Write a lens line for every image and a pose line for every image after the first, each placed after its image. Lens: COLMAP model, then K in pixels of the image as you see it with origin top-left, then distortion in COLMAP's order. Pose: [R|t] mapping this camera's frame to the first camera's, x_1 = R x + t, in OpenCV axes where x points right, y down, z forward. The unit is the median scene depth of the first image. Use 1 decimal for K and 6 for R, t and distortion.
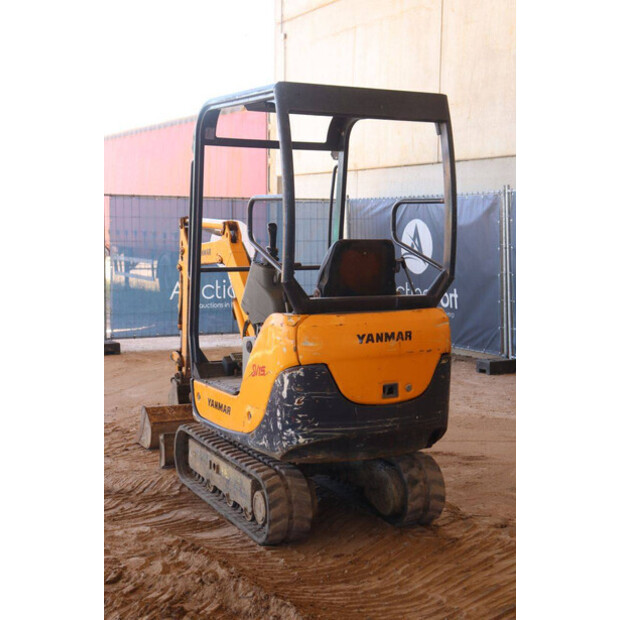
lens RADIAL K [[990.8, 0, 310.0], [0, 990.8, 310.0], [0, 0, 1]] dist [0.111082, 0.006994]
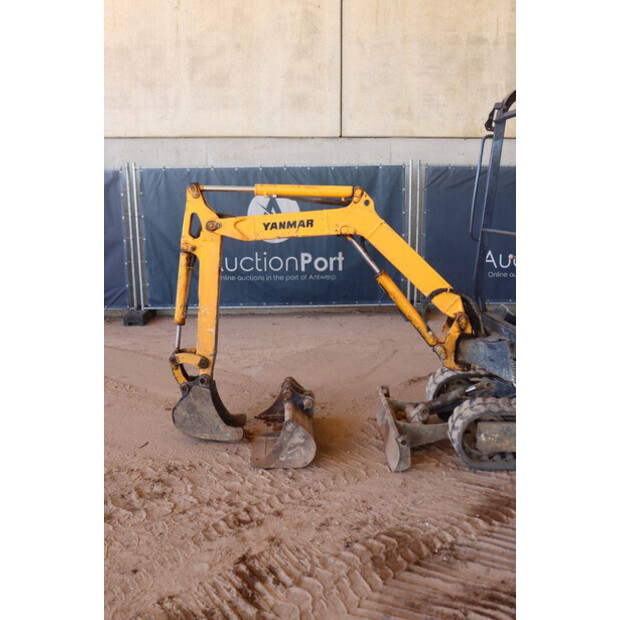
lens RADIAL K [[632.1, 0, 310.0], [0, 632.1, 310.0], [0, 0, 1]] dist [-0.091546, 0.115620]
pose [[0.428835, -0.160249, 0.889056, -0.875833], [0.083952, 0.986951, 0.137400, -0.086762], [-0.899473, 0.015716, 0.436693, 1.115663]]
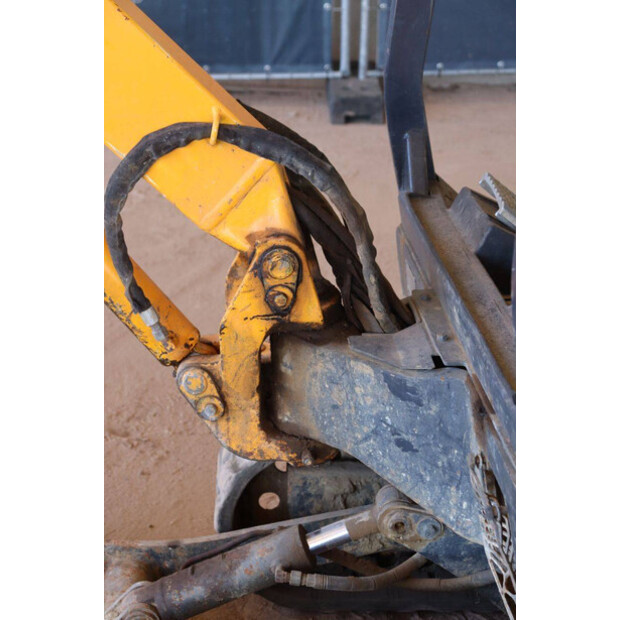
lens RADIAL K [[1209.7, 0, 309.4], [0, 1209.7, 287.2], [0, 0, 1]] dist [0.068785, 0.171263]
pose [[0.399069, -0.334917, 0.853566, -0.373054], [0.073583, 0.939600, 0.334272, -0.057167], [-0.913964, -0.070589, 0.399610, 1.145039]]
